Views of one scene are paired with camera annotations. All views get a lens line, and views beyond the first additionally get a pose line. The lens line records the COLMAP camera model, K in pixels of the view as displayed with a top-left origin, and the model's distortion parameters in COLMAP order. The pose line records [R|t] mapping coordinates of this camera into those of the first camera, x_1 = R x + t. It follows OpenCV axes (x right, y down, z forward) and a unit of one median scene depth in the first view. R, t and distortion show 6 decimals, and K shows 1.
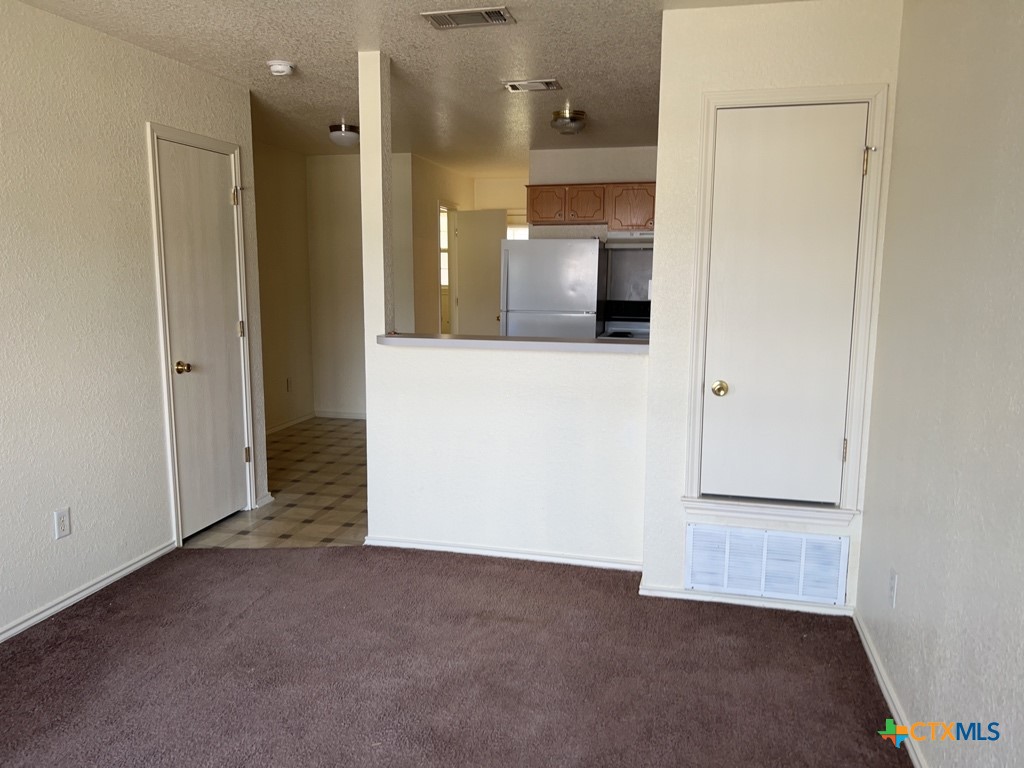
lens RADIAL K [[776.5, 0, 512.0], [0, 776.5, 384.0], [0, 0, 1]] dist [0.025080, -0.000705]
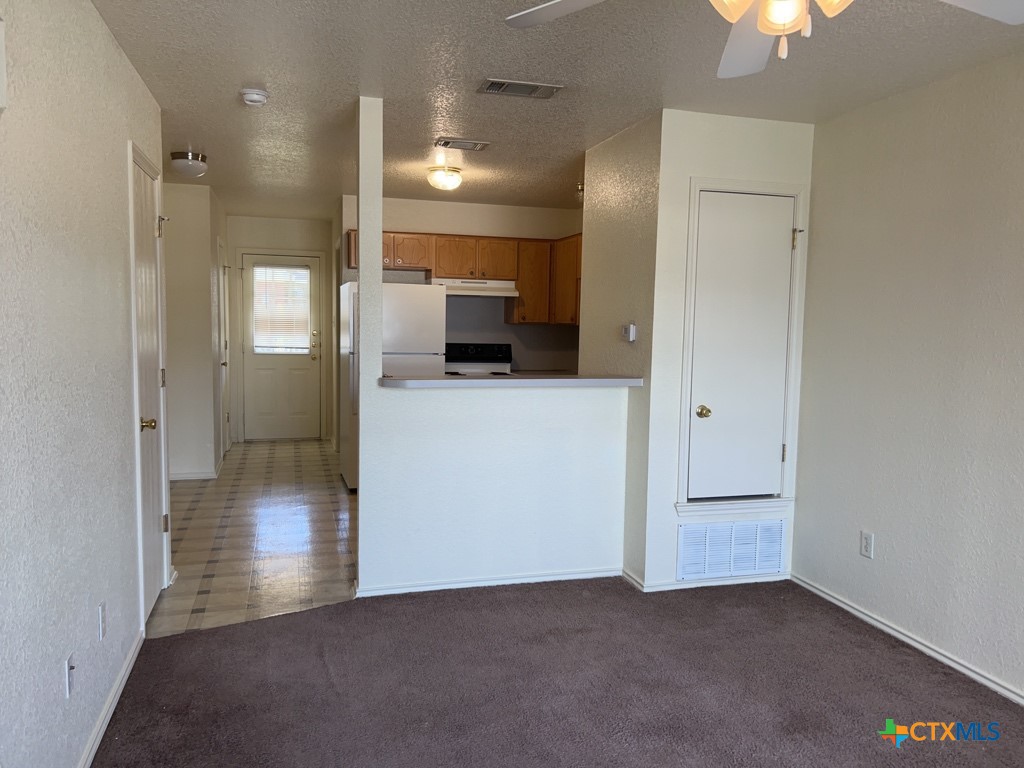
lens RADIAL K [[776.5, 0, 512.0], [0, 776.5, 384.0], [0, 0, 1]] dist [0.025080, -0.000705]
pose [[0.866395, -0.034299, 0.498179, -0.602636], [0.061838, 0.997329, -0.038880, -0.008238], [-0.495515, 0.064492, 0.866202, 0.070756]]
